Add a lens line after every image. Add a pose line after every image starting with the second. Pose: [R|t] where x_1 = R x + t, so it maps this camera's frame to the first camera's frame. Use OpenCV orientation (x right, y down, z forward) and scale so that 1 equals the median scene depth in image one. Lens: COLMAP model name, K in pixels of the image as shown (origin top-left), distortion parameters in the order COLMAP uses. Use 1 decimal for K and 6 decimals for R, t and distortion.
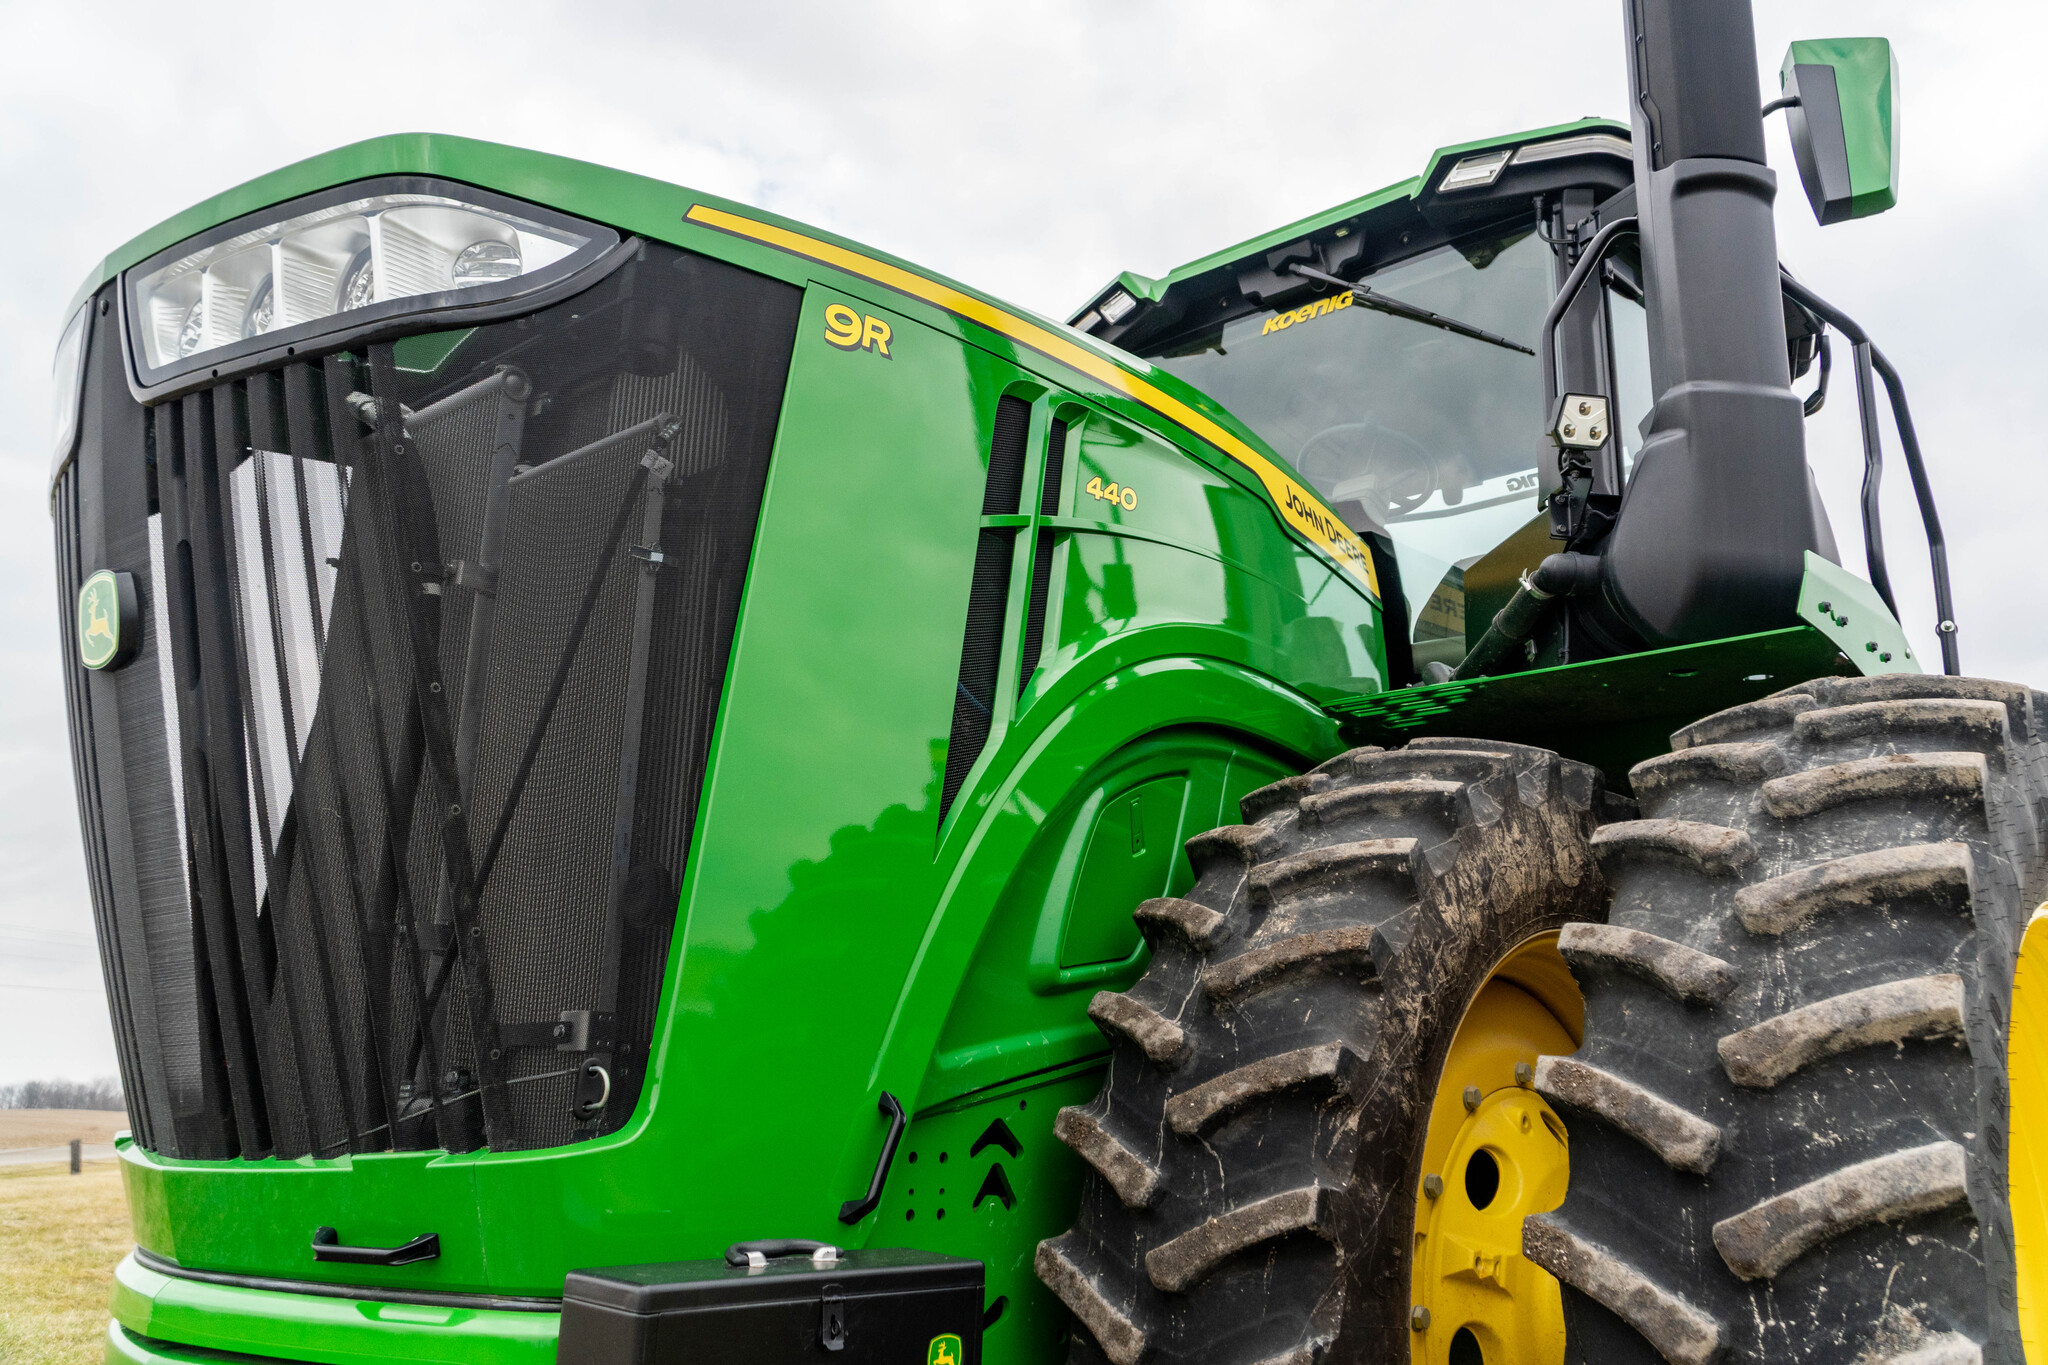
lens RADIAL K [[1611.6, 0, 1024.0], [0, 1611.6, 682.5], [0, 0, 1]] dist [-0.007448, -0.000069]
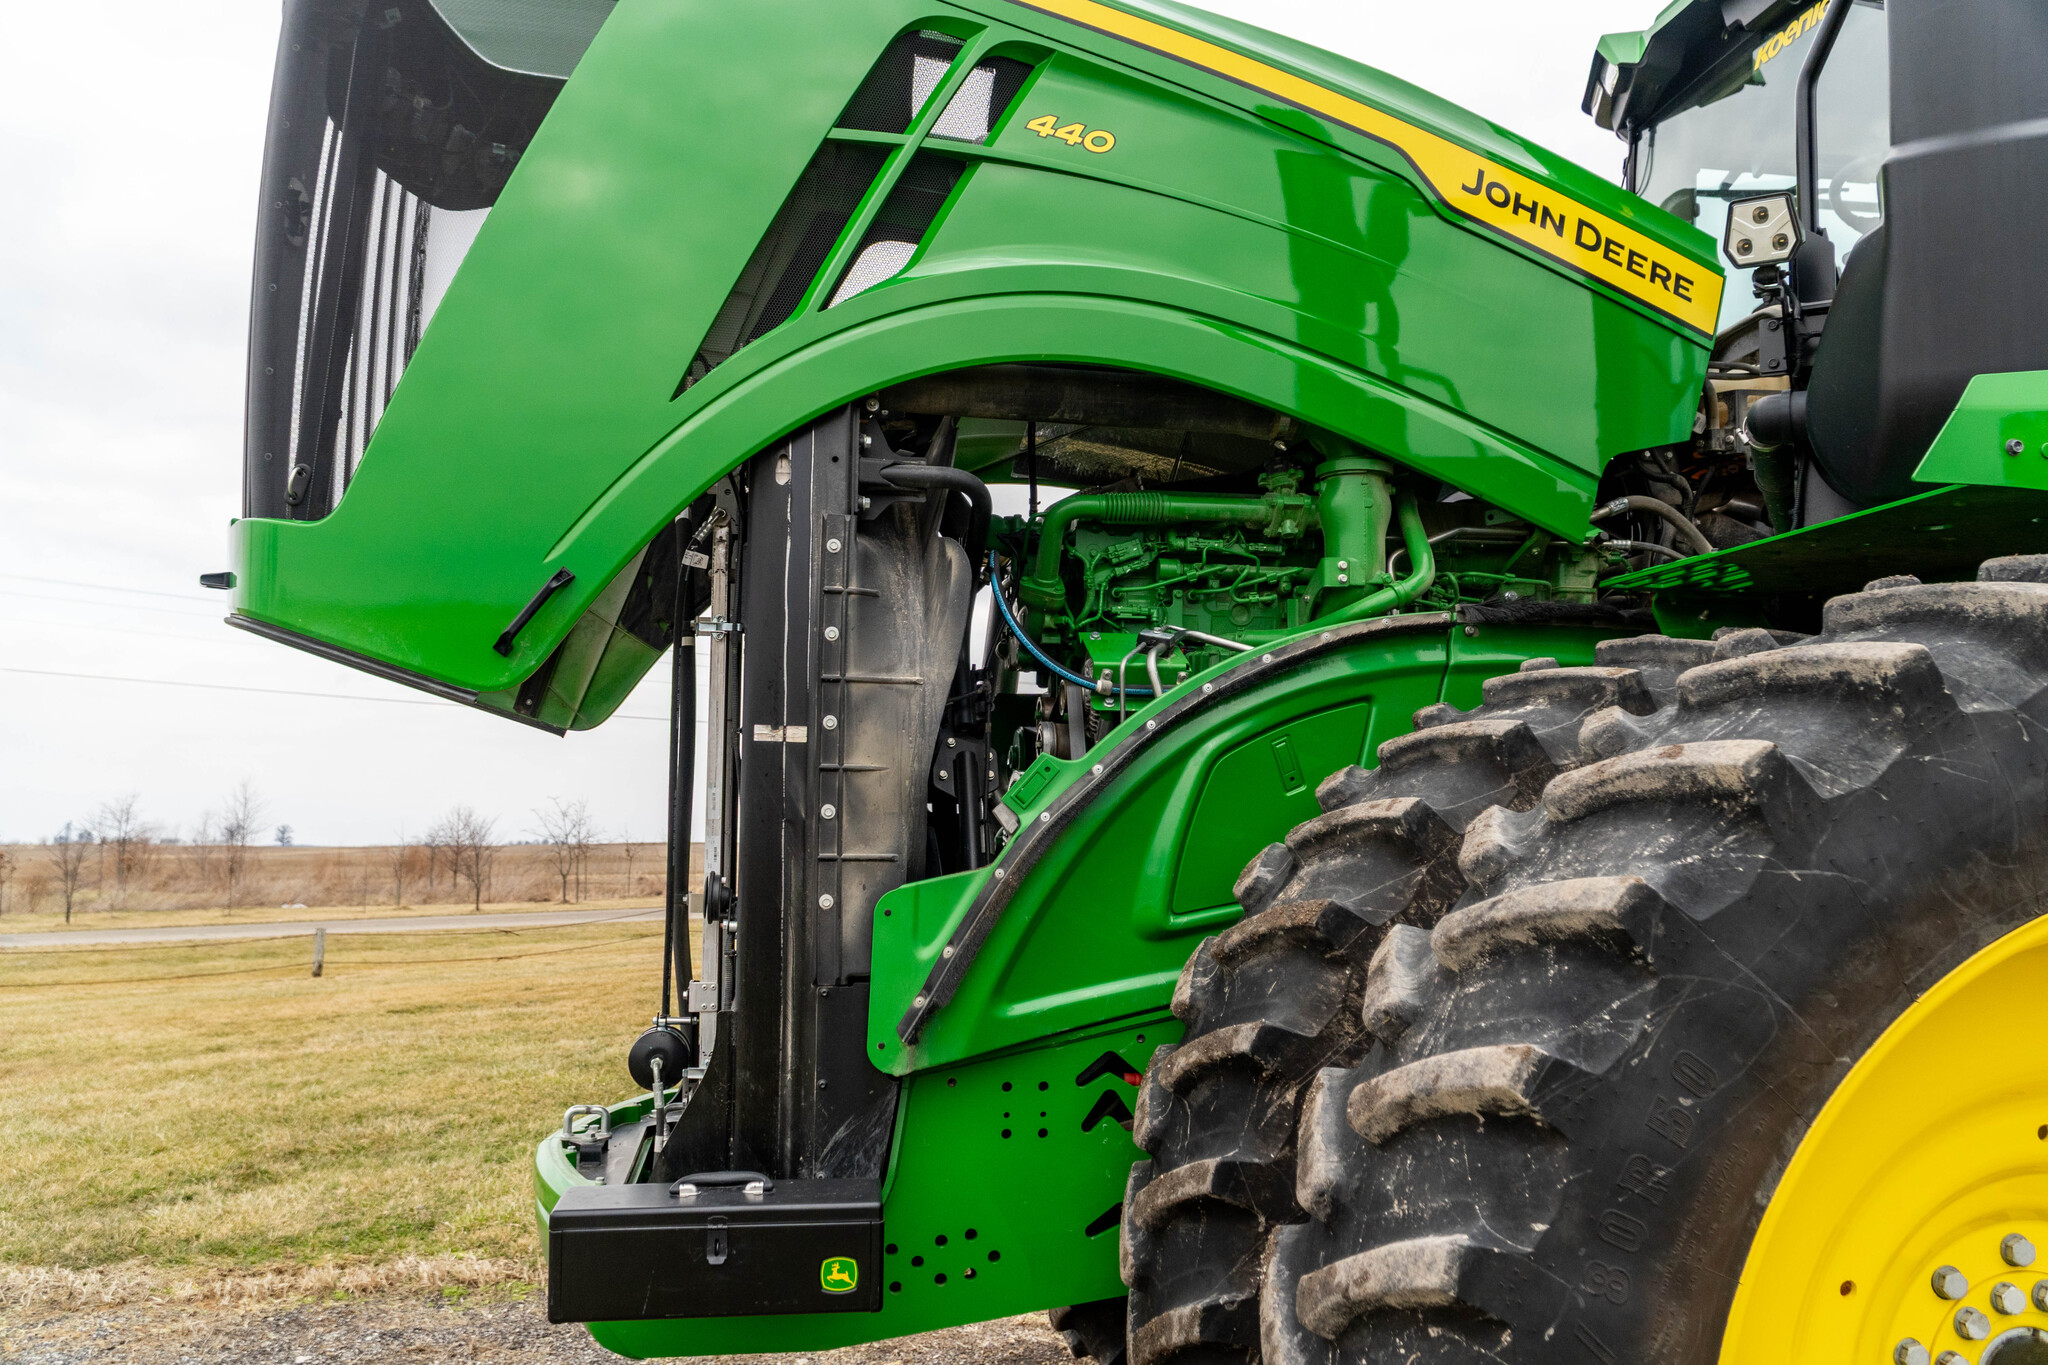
lens RADIAL K [[1611.6, 0, 1024.0], [0, 1611.6, 682.5], [0, 0, 1]] dist [-0.007448, -0.000069]
pose [[0.770724, -0.076020, -0.632617, 0.747083], [0.177461, 0.979182, 0.098537, -0.116547], [0.611957, -0.188210, 0.768170, 0.159660]]
